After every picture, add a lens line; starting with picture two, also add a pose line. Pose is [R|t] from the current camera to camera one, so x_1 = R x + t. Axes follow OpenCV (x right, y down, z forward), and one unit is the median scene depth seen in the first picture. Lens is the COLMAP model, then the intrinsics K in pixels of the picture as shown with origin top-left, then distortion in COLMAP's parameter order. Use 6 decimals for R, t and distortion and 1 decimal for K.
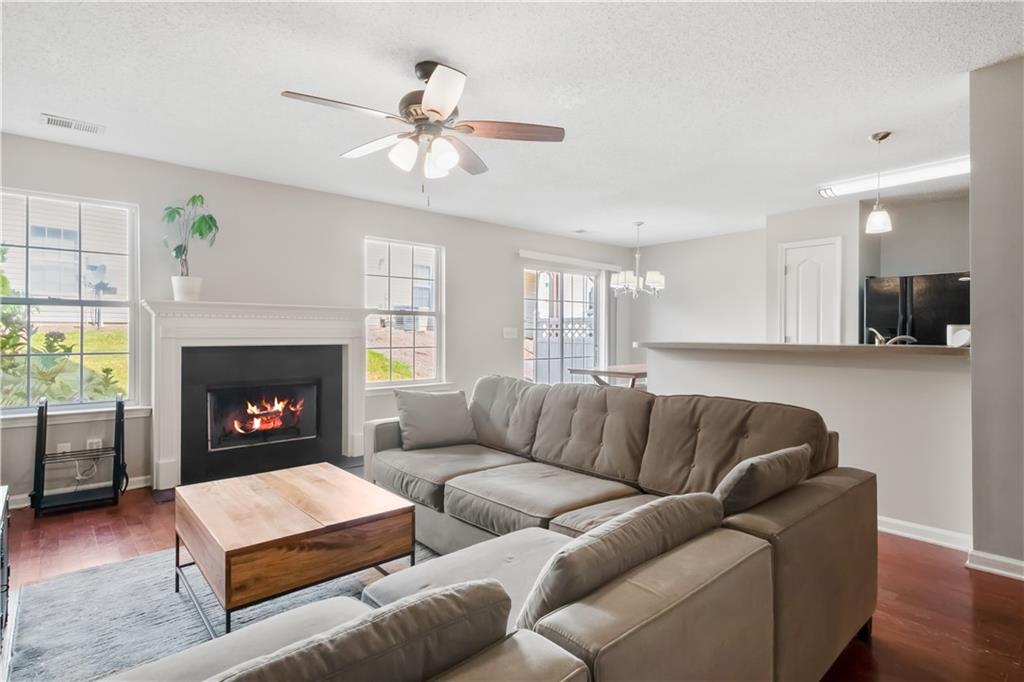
lens RADIAL K [[515.0, 0, 511.7], [0, 515.0, 338.4], [0, 0, 1]] dist [-0.000214, -0.000020]
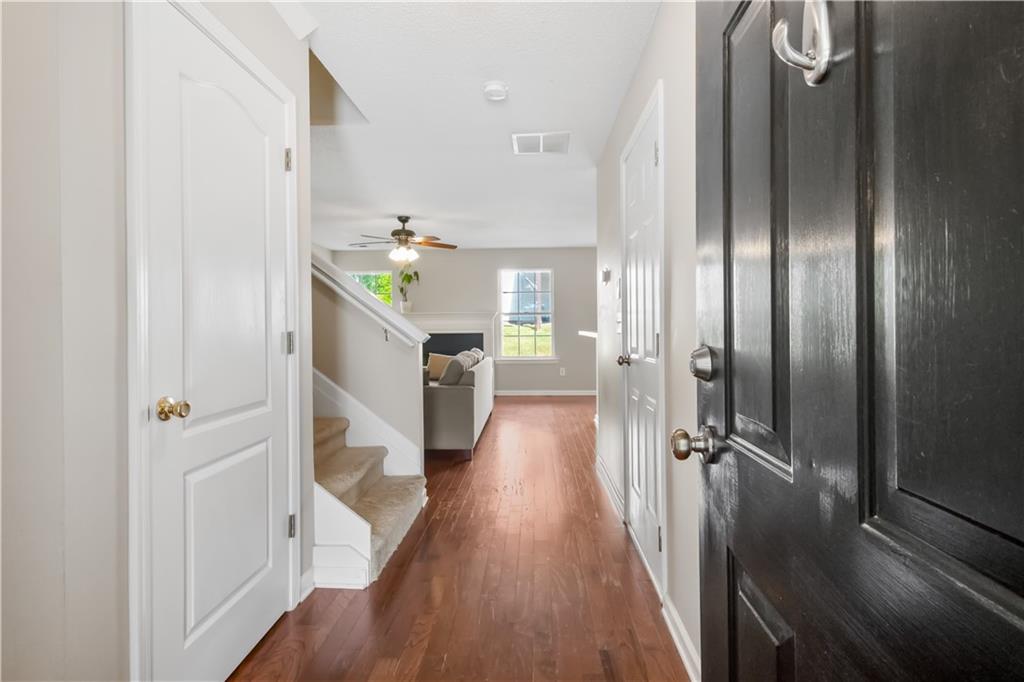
lens RADIAL K [[515.0, 0, 512.6], [0, 515.0, 334.6], [0, 0, 1]] dist [-0.000214, -0.000020]
pose [[0.716039, 0.000409, -0.698060, 1.213623], [0.001596, 0.999996, 0.002222, 0.017027], [0.698059, -0.002705, 0.716036, -0.252490]]
